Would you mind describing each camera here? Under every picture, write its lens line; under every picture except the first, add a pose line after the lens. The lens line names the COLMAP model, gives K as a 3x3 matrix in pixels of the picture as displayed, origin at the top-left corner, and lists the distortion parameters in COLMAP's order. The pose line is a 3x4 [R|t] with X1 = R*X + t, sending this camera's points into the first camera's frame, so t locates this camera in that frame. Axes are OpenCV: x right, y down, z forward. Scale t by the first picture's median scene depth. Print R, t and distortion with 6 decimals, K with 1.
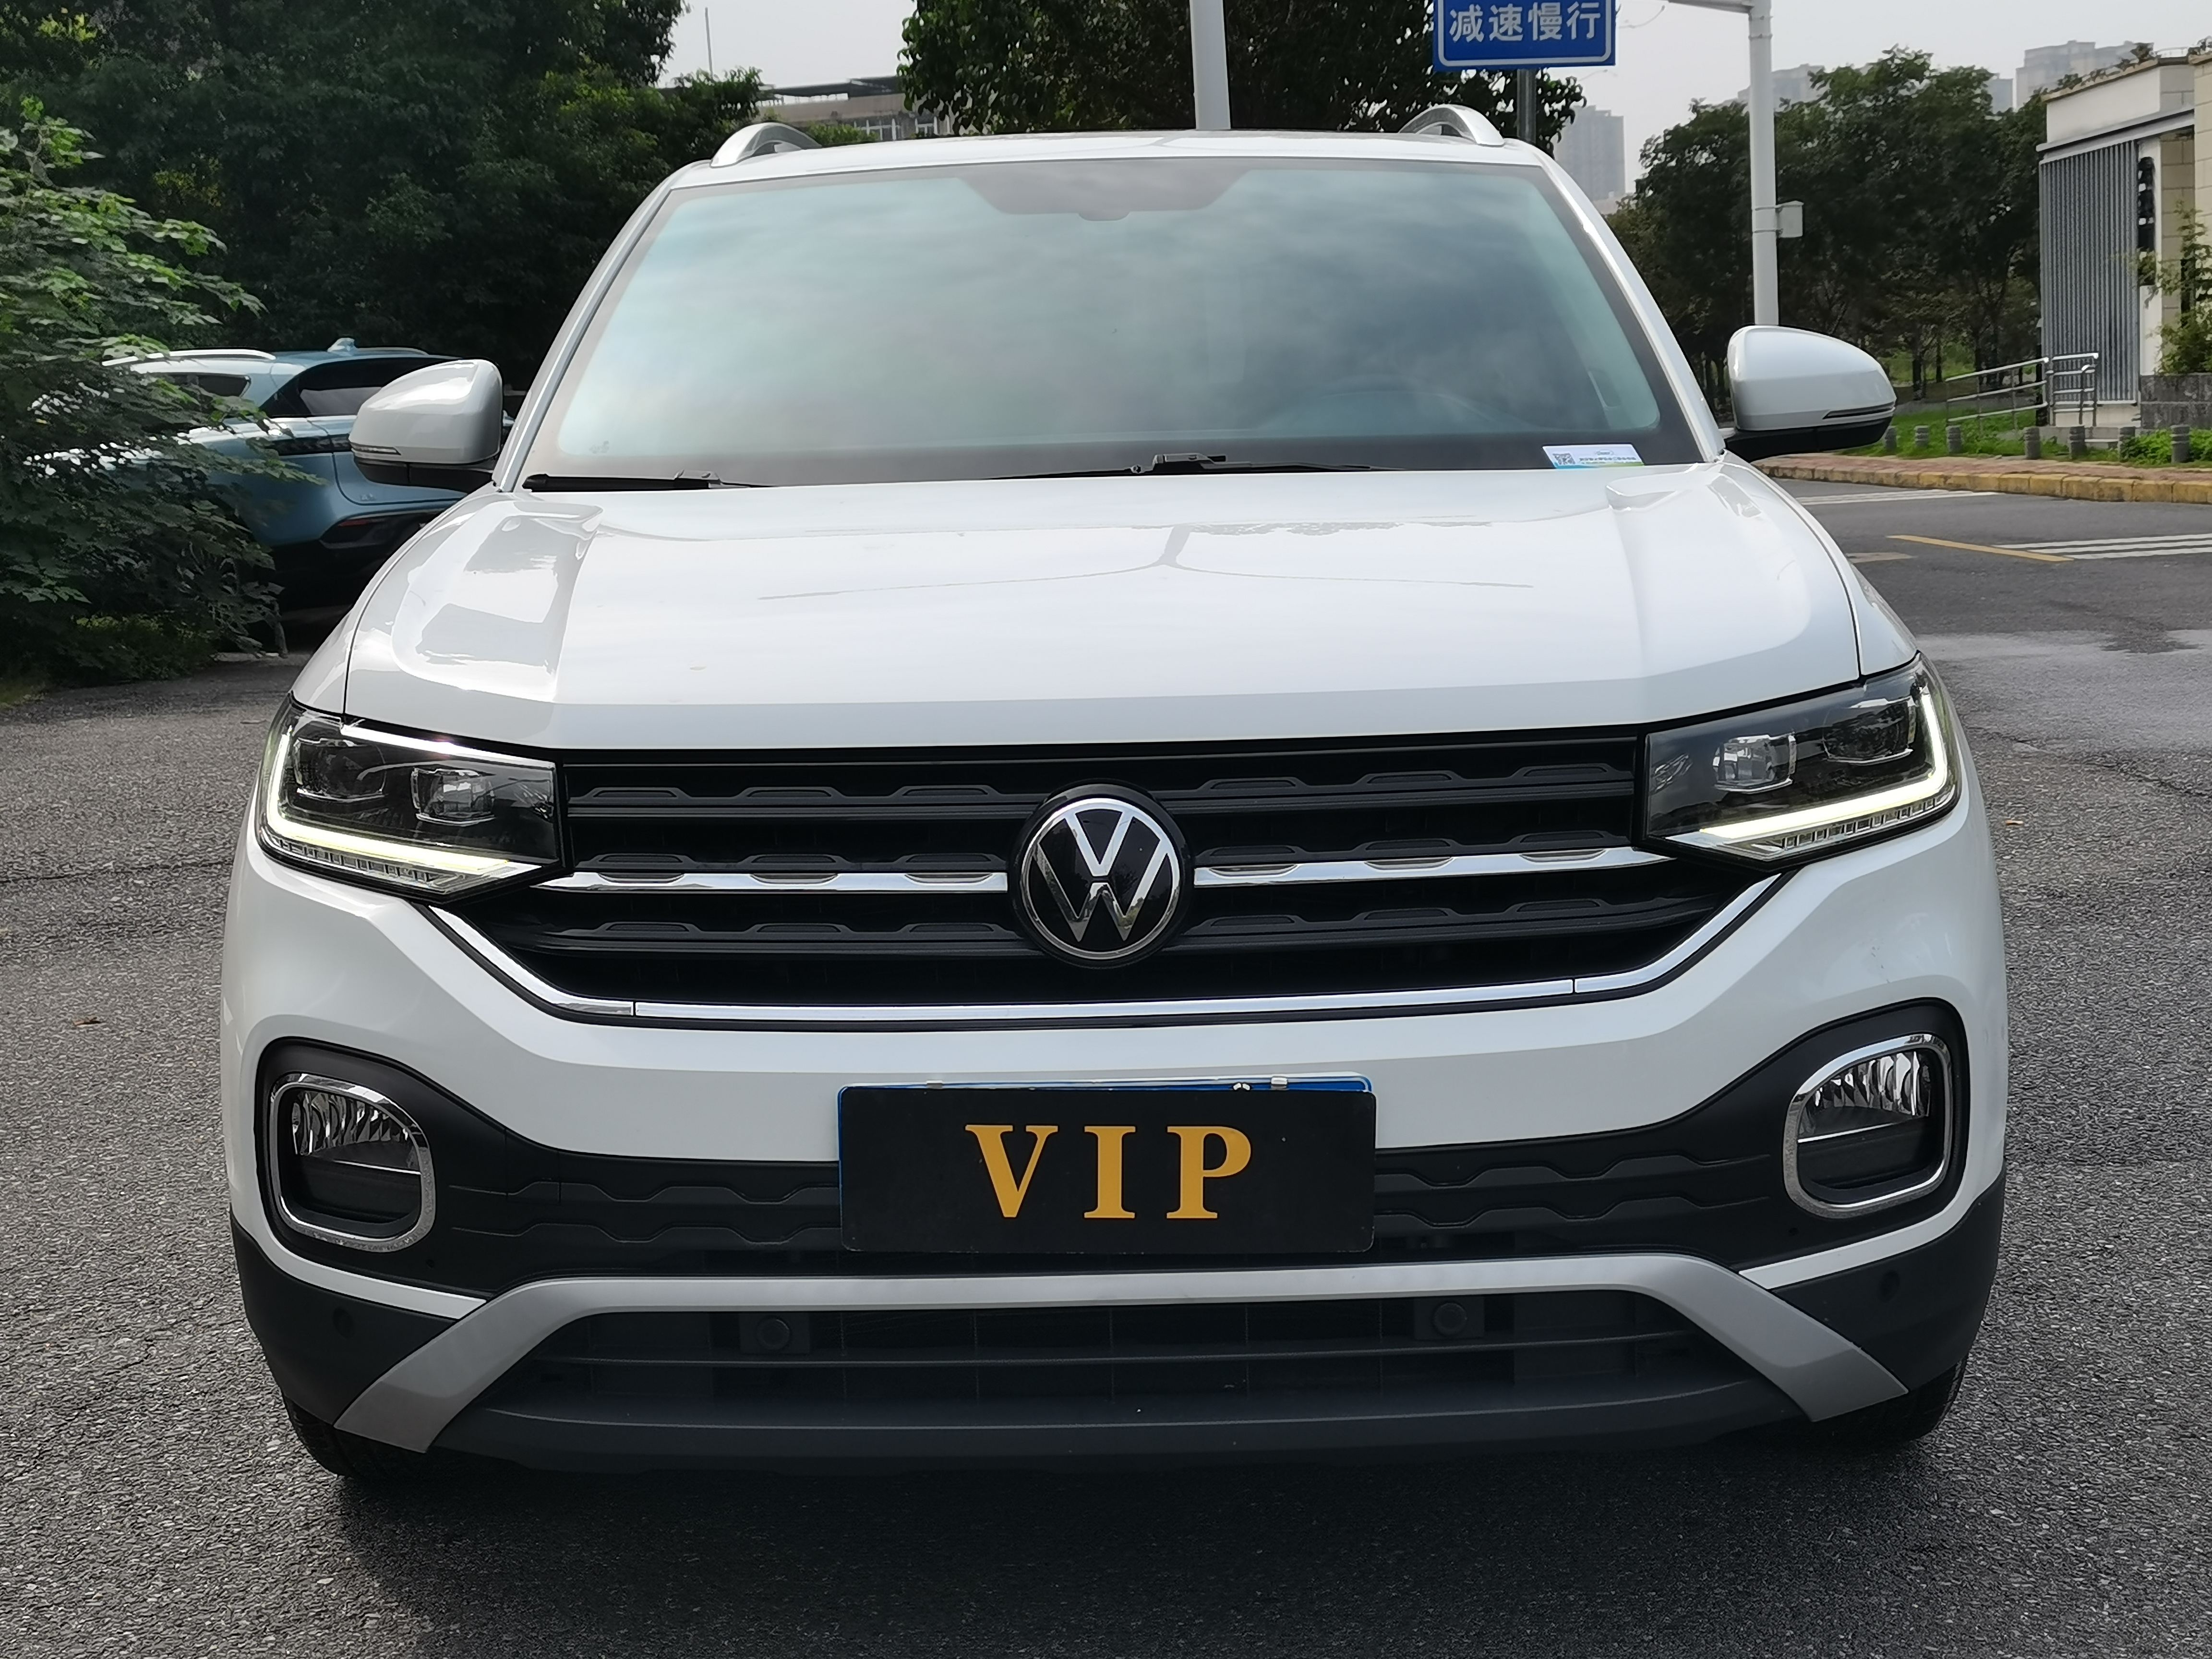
lens RADIAL K [[2994.3, 0, 1112.7], [0, 2994.3, 845.0], [0, 0, 1]] dist [0.053787, 0.000000]
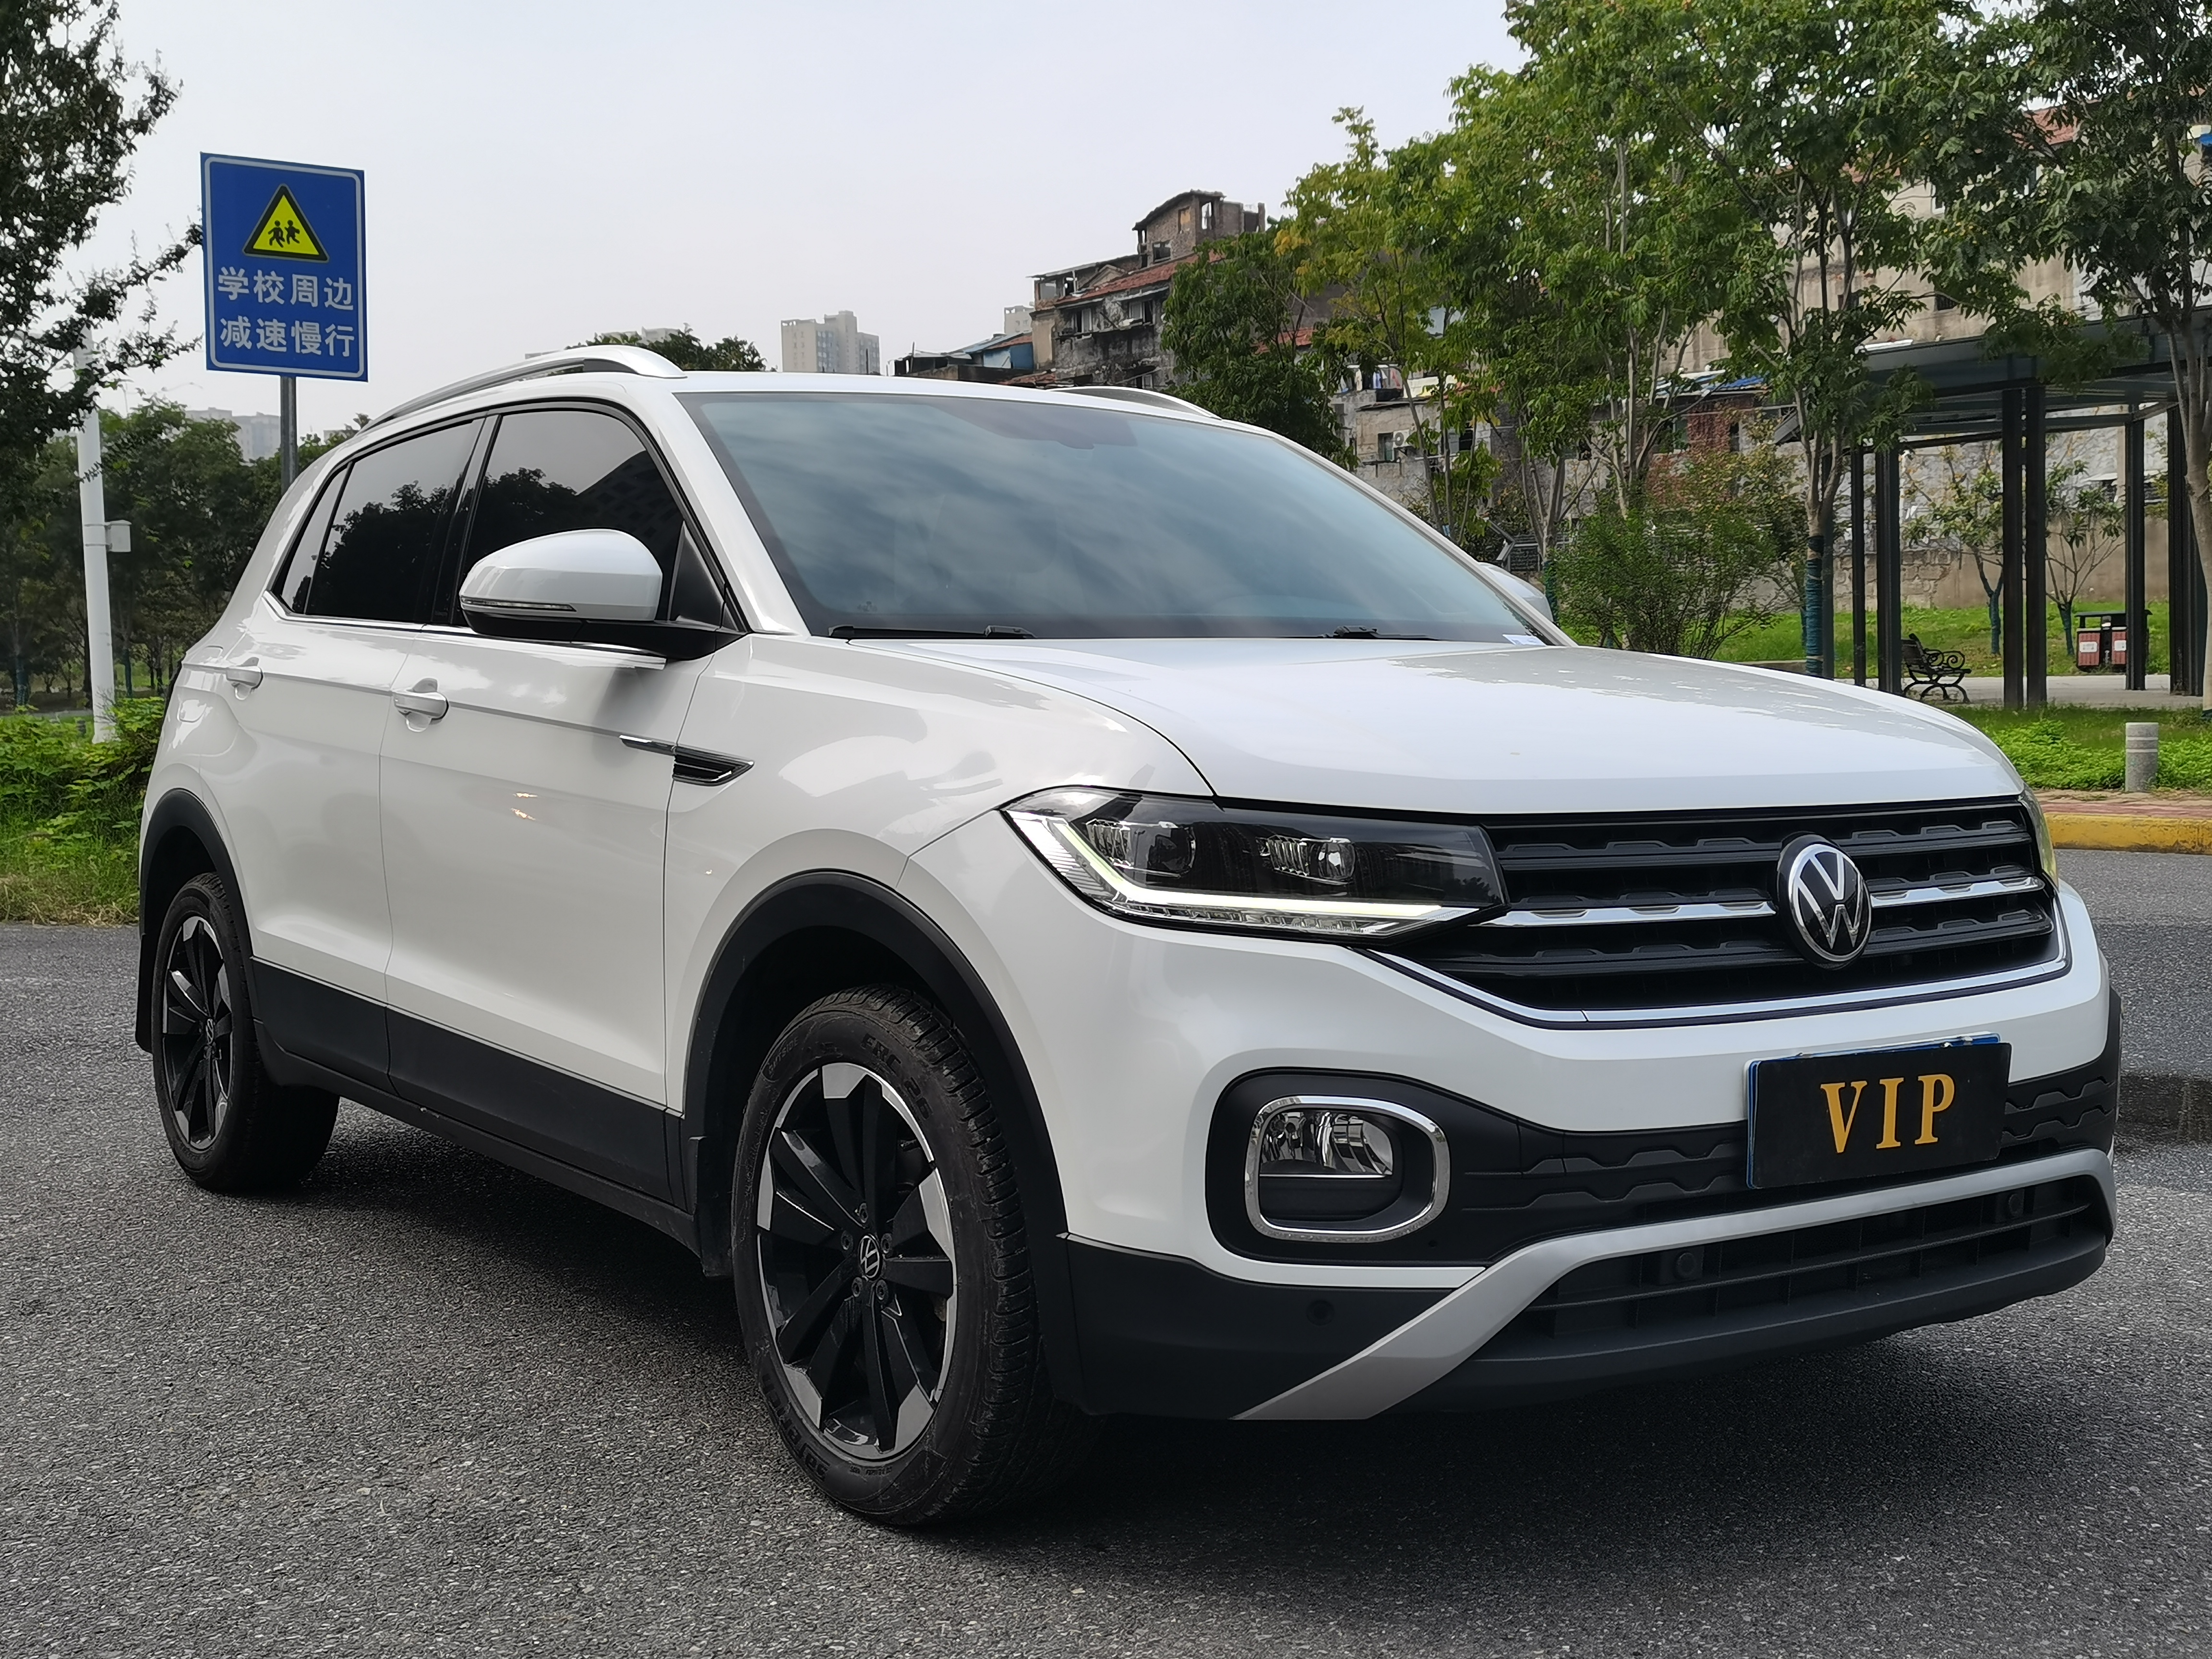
lens RADIAL K [[2598.8, 0, 1107.9], [0, 2598.8, 826.9], [0, 0, 1]] dist [0.024185, 0.000000]
pose [[0.806093, -0.004246, 0.591773, -0.960368], [0.064687, 0.994614, -0.080979, 0.050802], [-0.588242, 0.103557, 0.802027, 0.233704]]
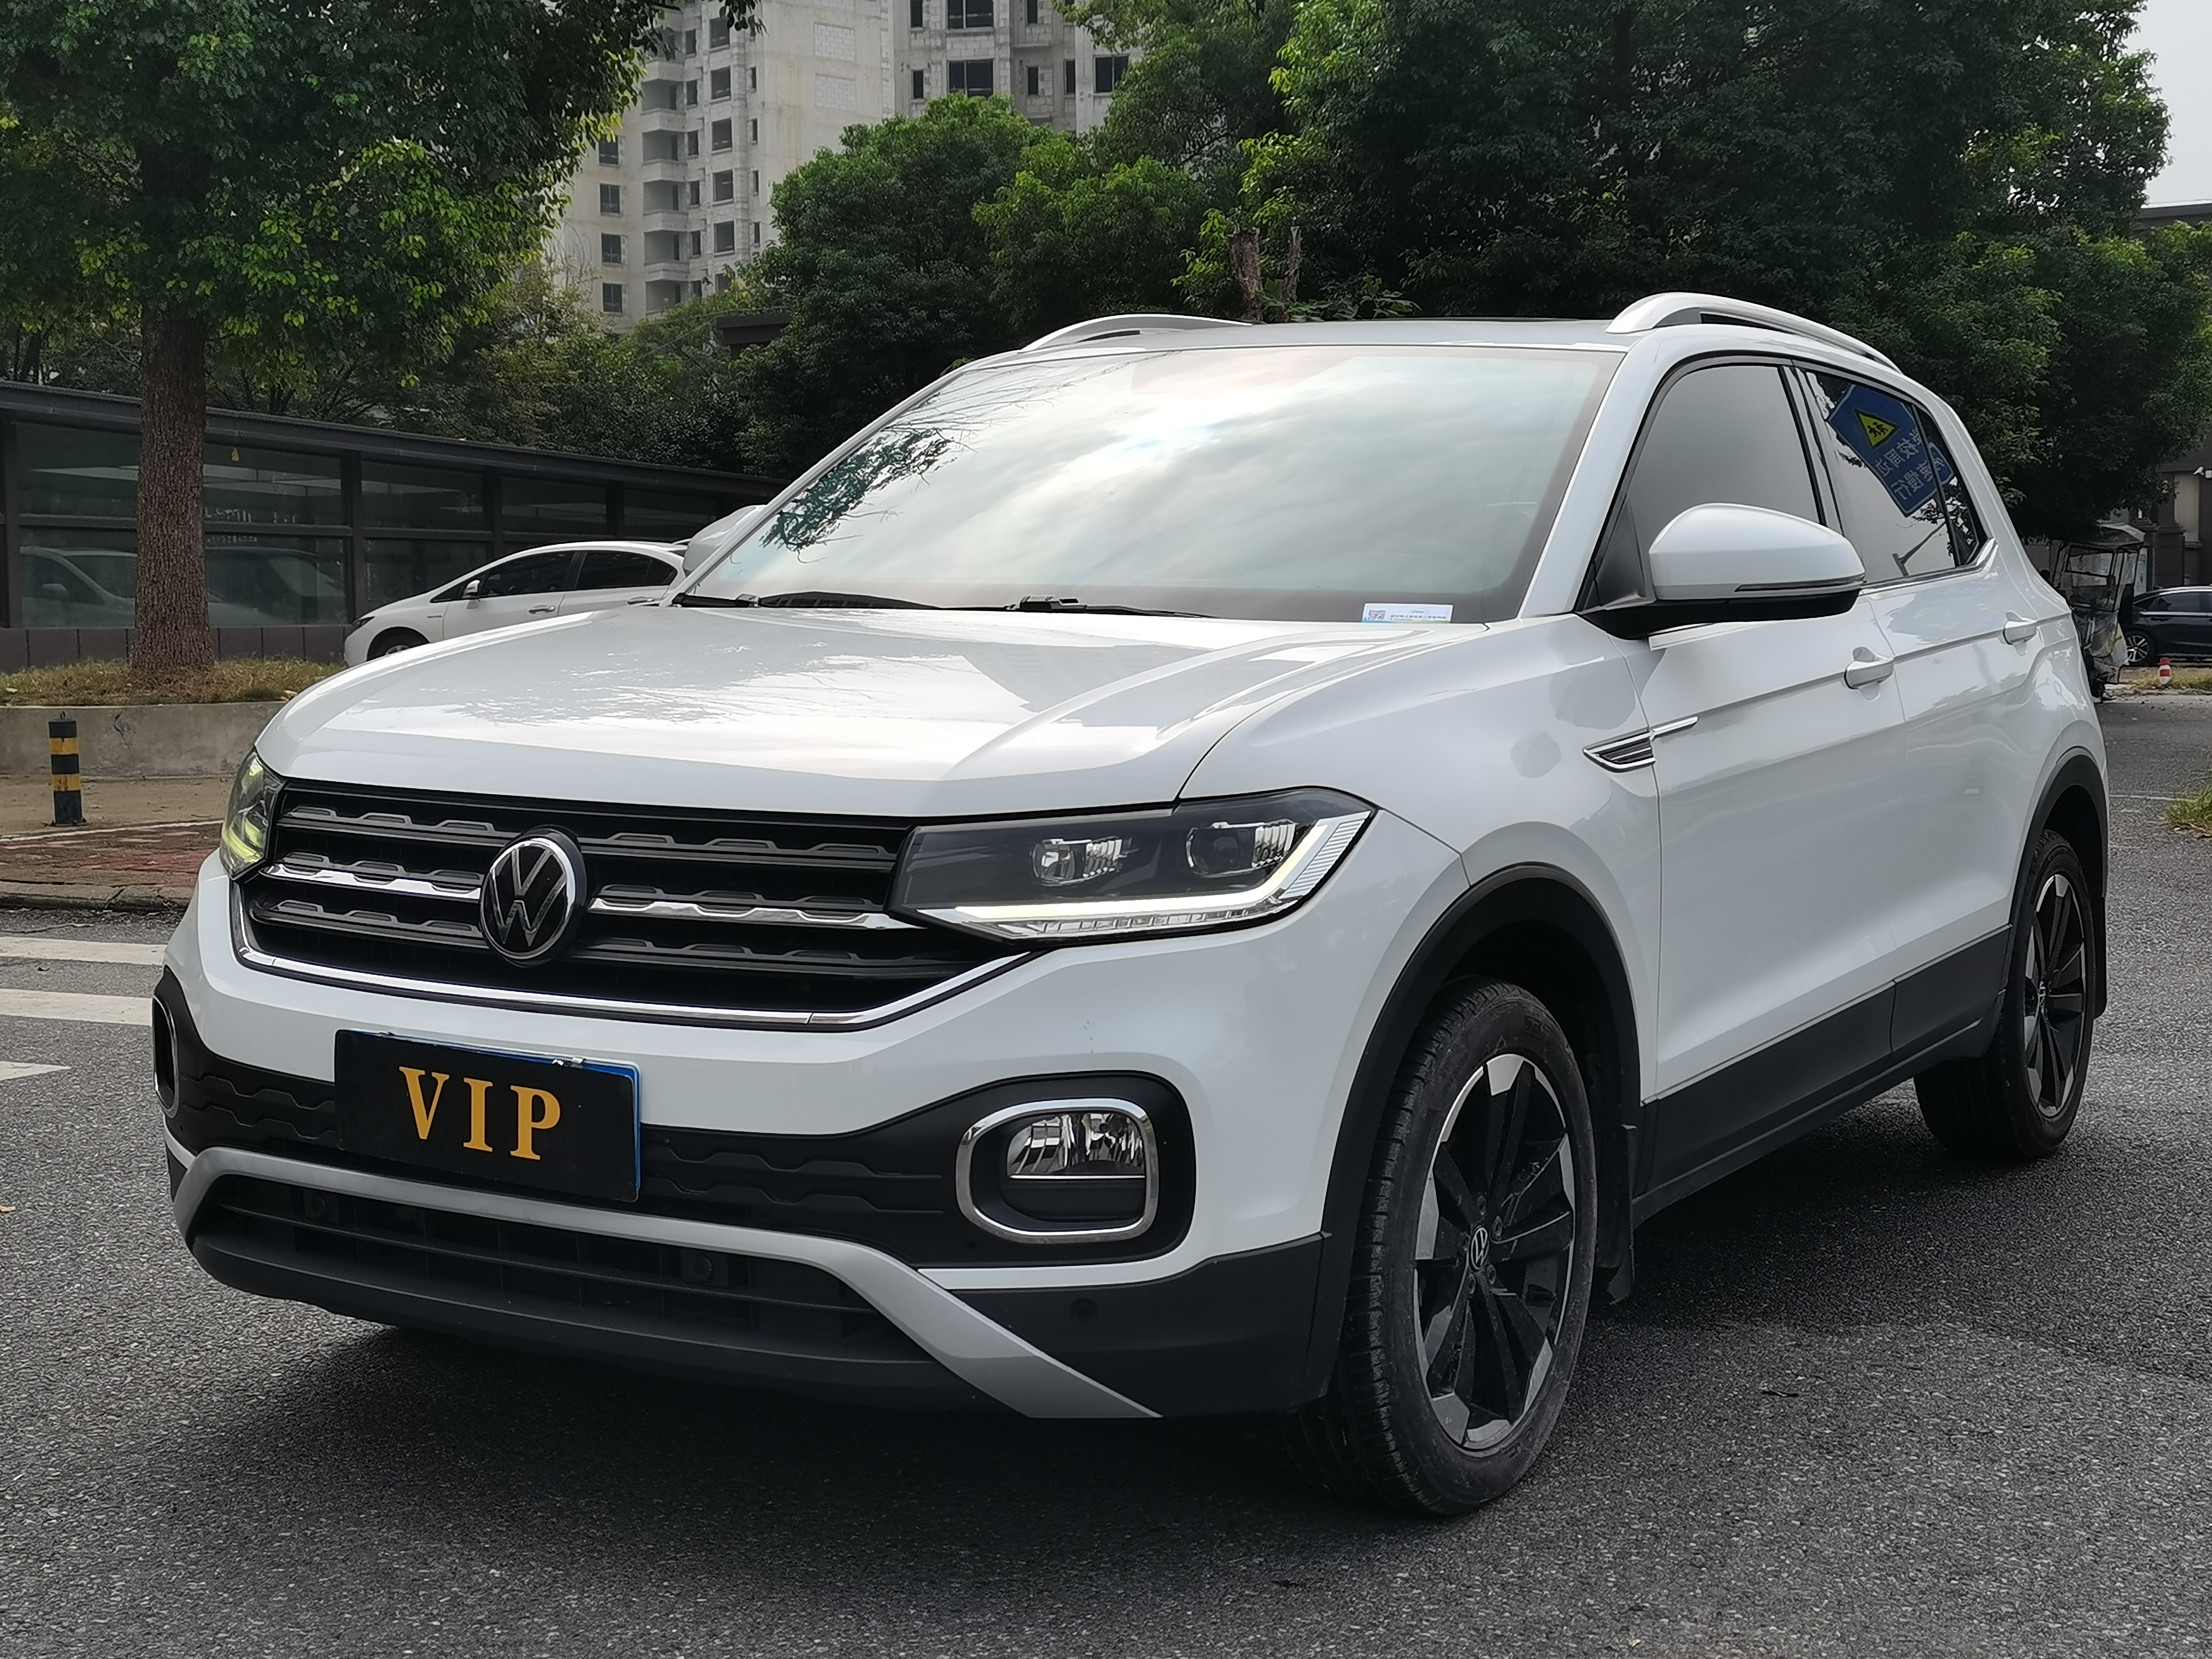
lens RADIAL K [[2994.3, 0, 1115.3], [0, 2994.3, 823.8], [0, 0, 1]] dist [0.053787, 0.000000]
pose [[0.862042, 0.078614, -0.500703, 0.872880], [-0.106311, 0.993967, -0.026971, -0.013146], [0.495562, 0.076481, 0.865199, -0.025080]]
